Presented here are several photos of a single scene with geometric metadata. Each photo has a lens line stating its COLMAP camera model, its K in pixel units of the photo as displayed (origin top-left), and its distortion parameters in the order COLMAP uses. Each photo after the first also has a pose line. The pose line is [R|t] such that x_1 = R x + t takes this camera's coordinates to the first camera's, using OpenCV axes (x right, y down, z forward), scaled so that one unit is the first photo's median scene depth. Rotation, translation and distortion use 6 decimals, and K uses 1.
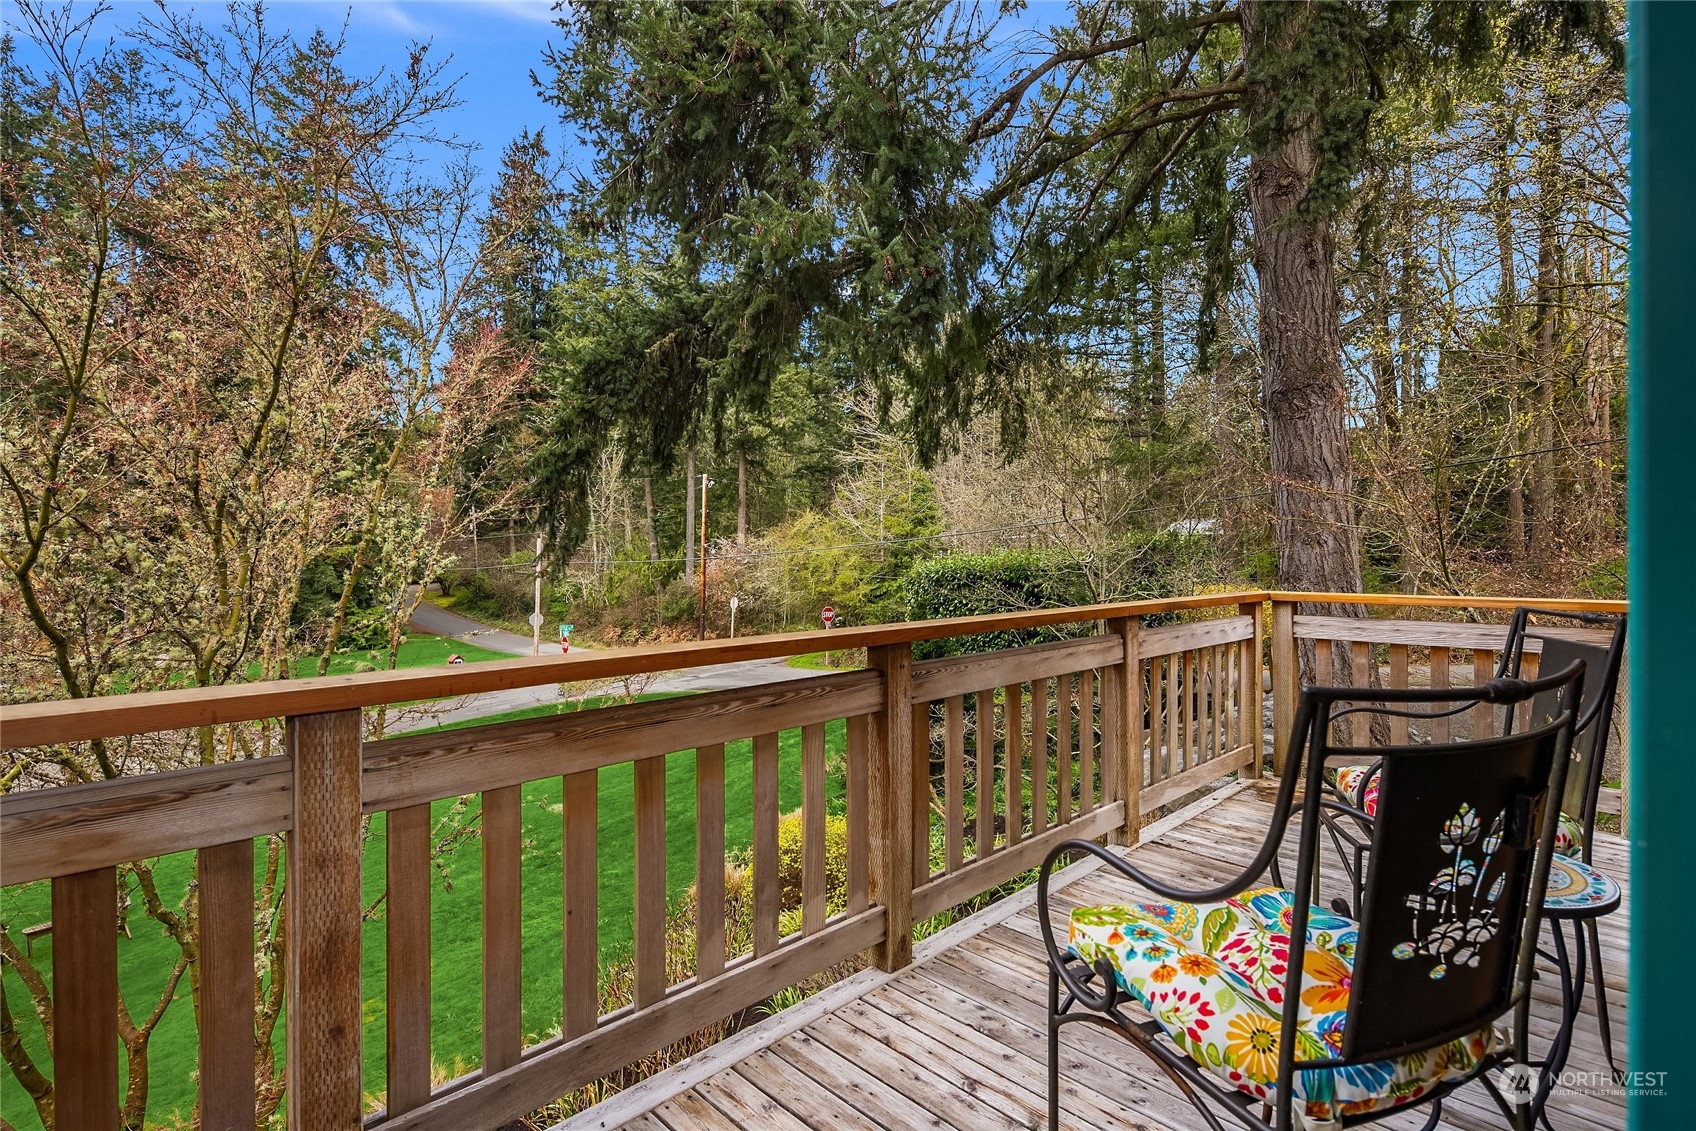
lens RADIAL K [[820.2, 0, 850.5], [0, 820.2, 545.2], [0, 0, 1]] dist [0.000719, -0.000528]
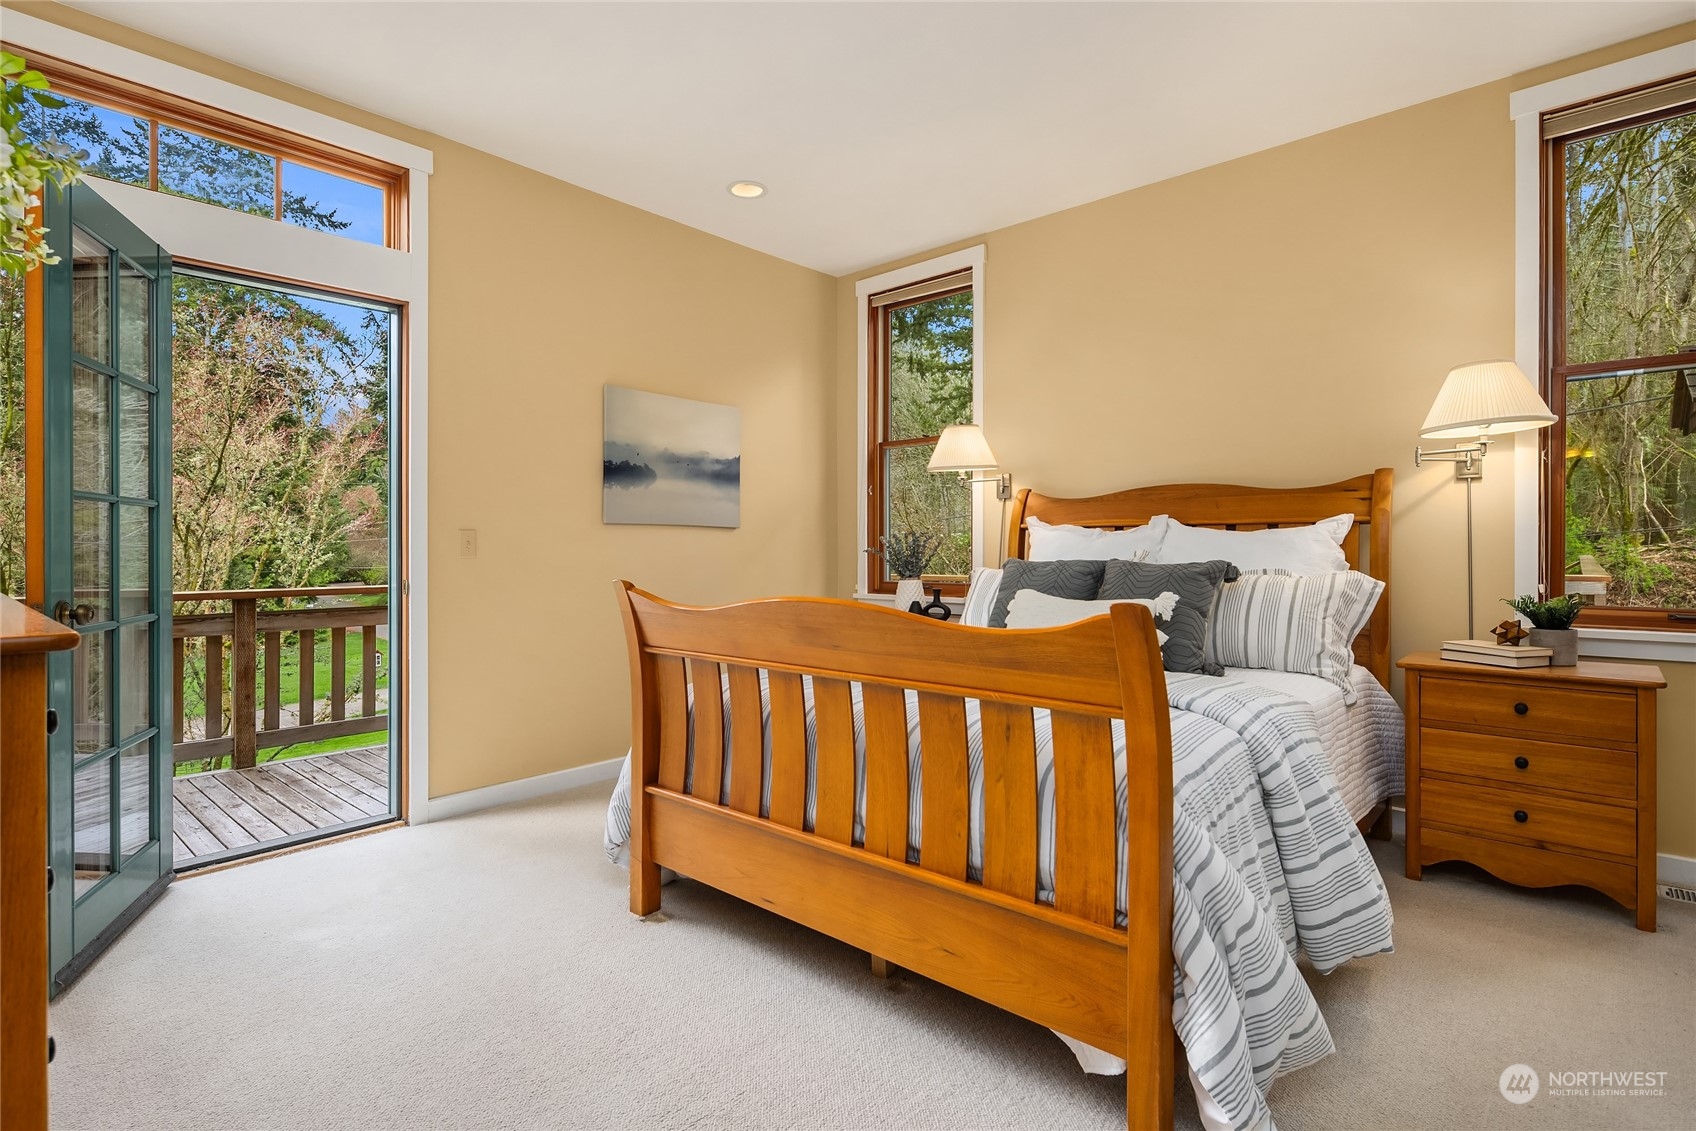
lens RADIAL K [[826.2, 0, 854.0], [0, 826.2, 537.3], [0, 0, 1]] dist [0.002396, -0.000952]
pose [[0.997841, 0.001506, 0.065660, 0.470847], [-0.001004, 0.999970, -0.007673, -0.007745], [-0.065669, 0.007591, 0.997813, -0.737023]]
